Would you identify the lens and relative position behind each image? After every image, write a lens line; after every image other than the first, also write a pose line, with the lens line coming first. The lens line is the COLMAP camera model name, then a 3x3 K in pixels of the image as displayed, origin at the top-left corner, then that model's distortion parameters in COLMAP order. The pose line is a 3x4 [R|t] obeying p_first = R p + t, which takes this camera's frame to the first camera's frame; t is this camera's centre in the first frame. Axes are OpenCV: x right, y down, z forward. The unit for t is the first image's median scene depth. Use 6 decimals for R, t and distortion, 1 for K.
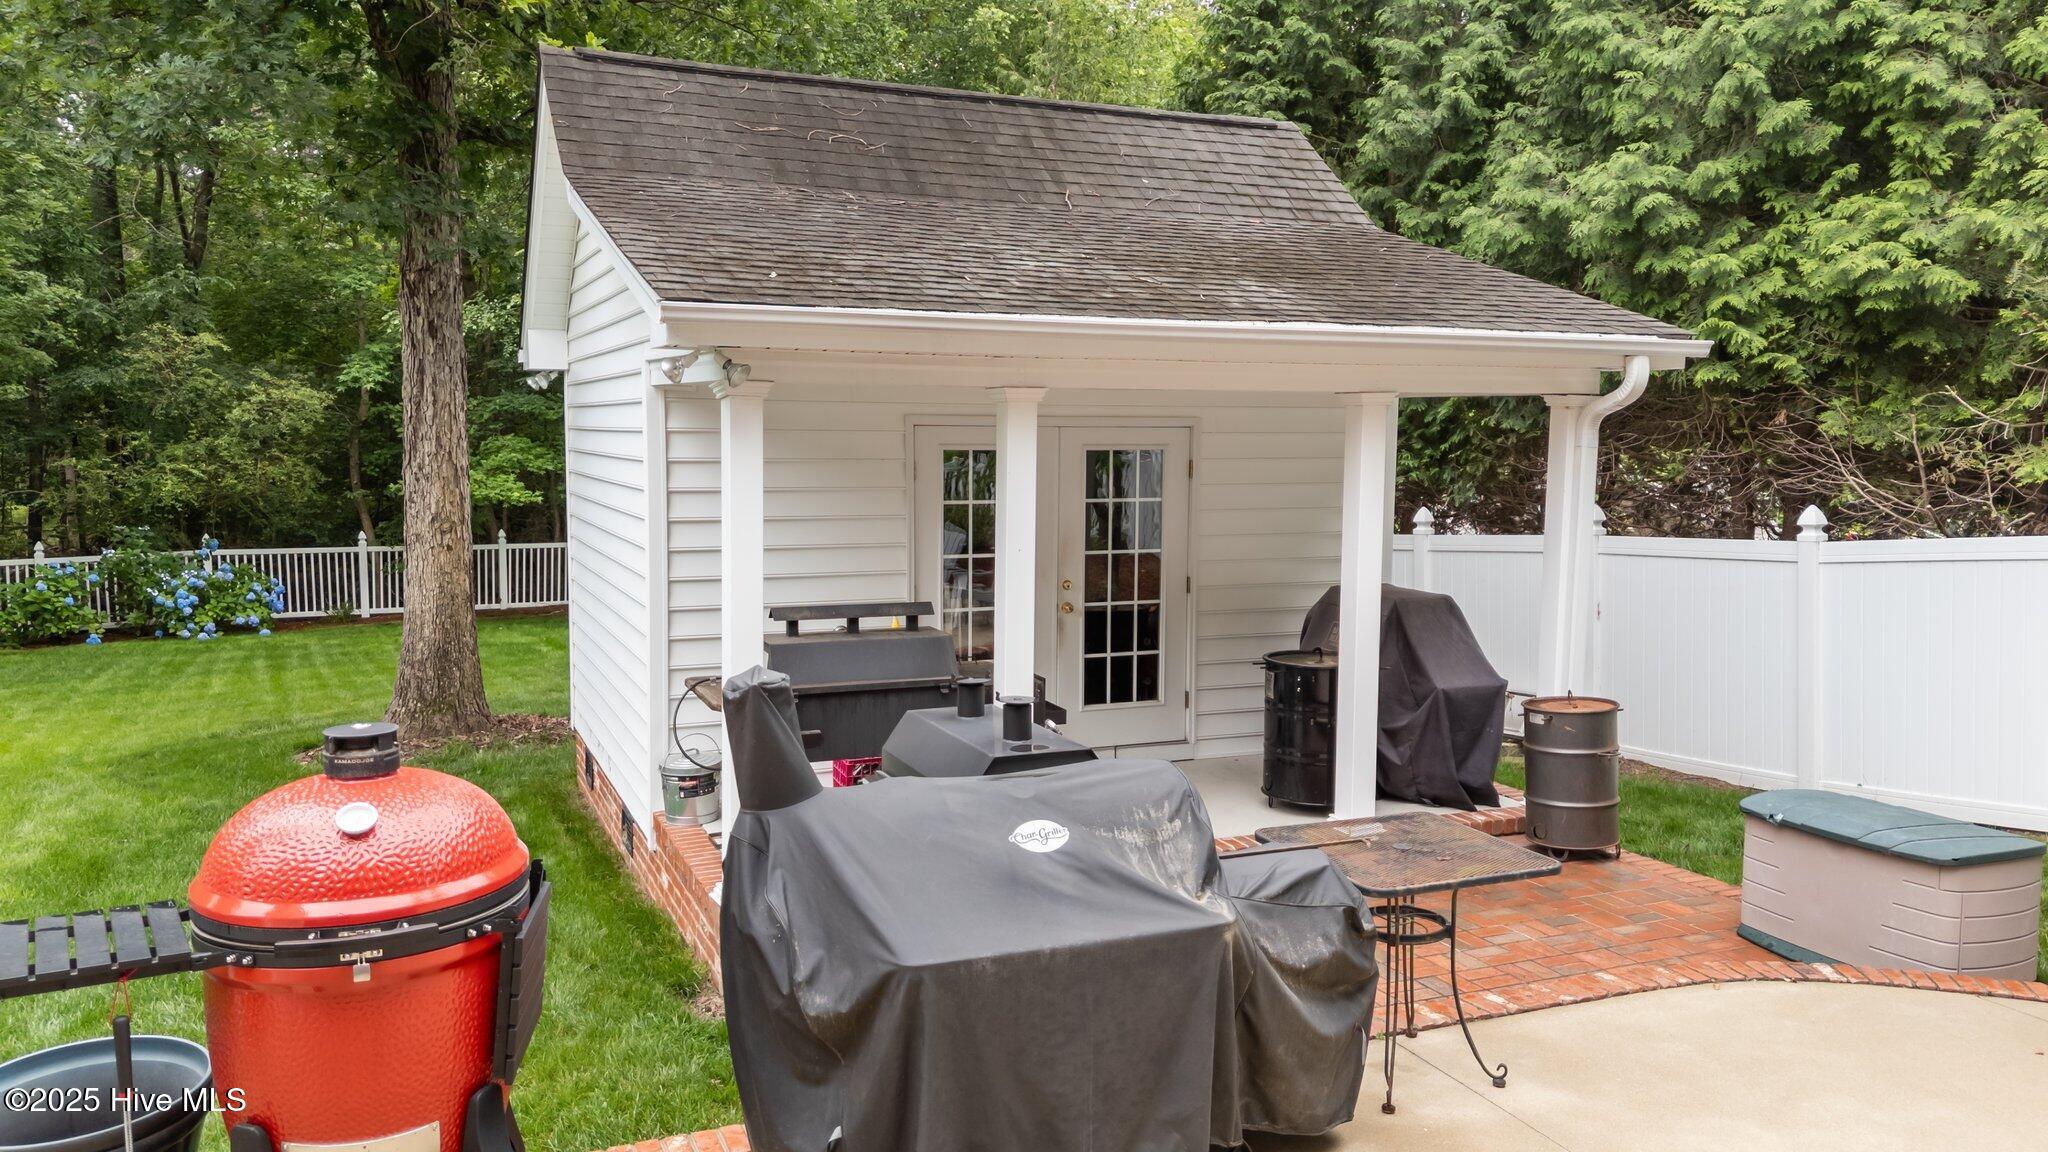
lens RADIAL K [[1508.1, 0, 1024.0], [0, 1508.1, 576.0], [0, 0, 1]] dist [0.155967, -0.194281]
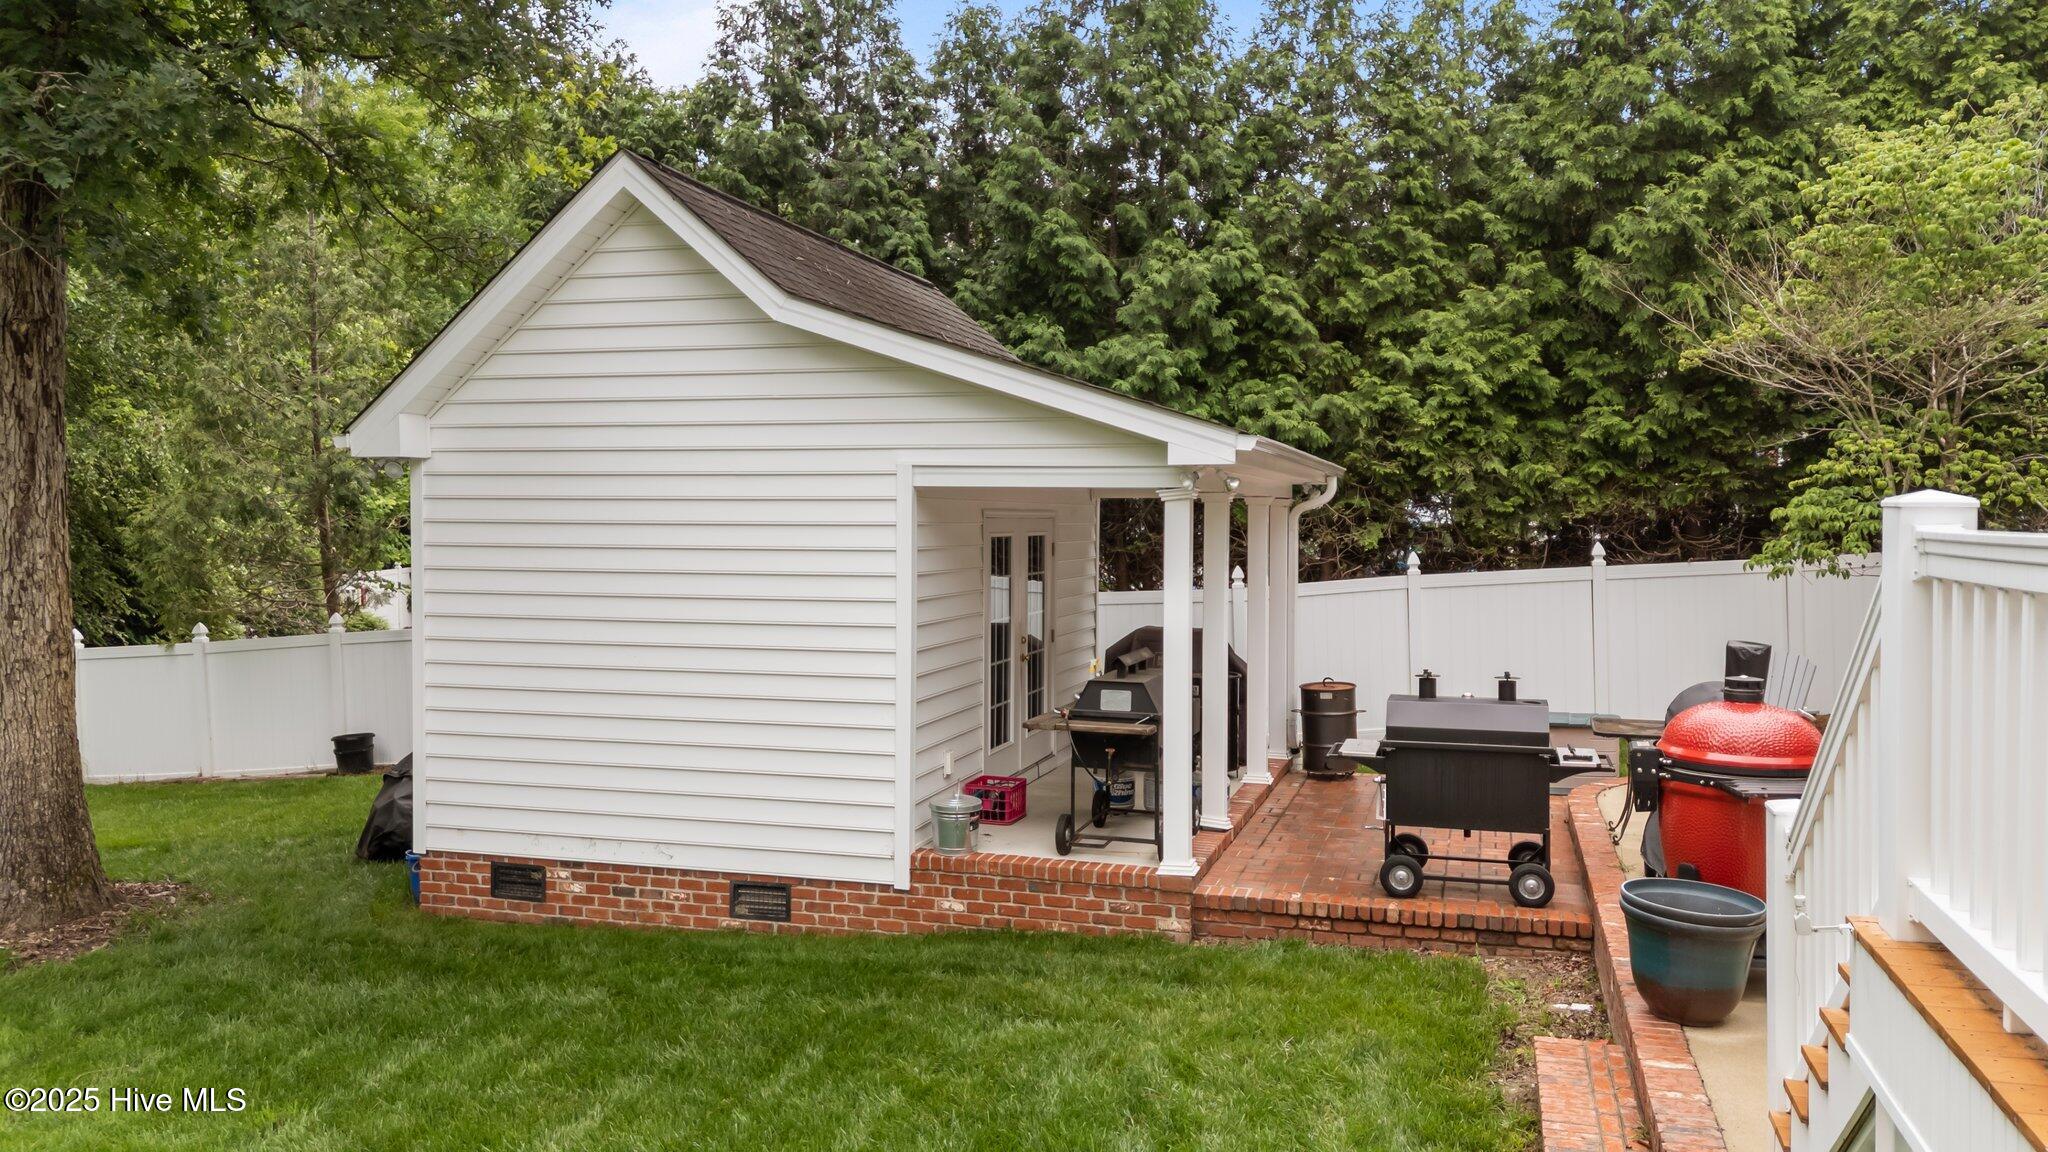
lens RADIAL K [[1508.1, 0, 1024.0], [0, 1508.1, 576.0], [0, 0, 1]] dist [0.155967, -0.194281]
pose [[0.626890, -0.038205, 0.778171, -0.690227], [0.075922, 0.997039, -0.012212, -0.021971], [-0.775400, 0.066736, 0.627934, 0.126835]]
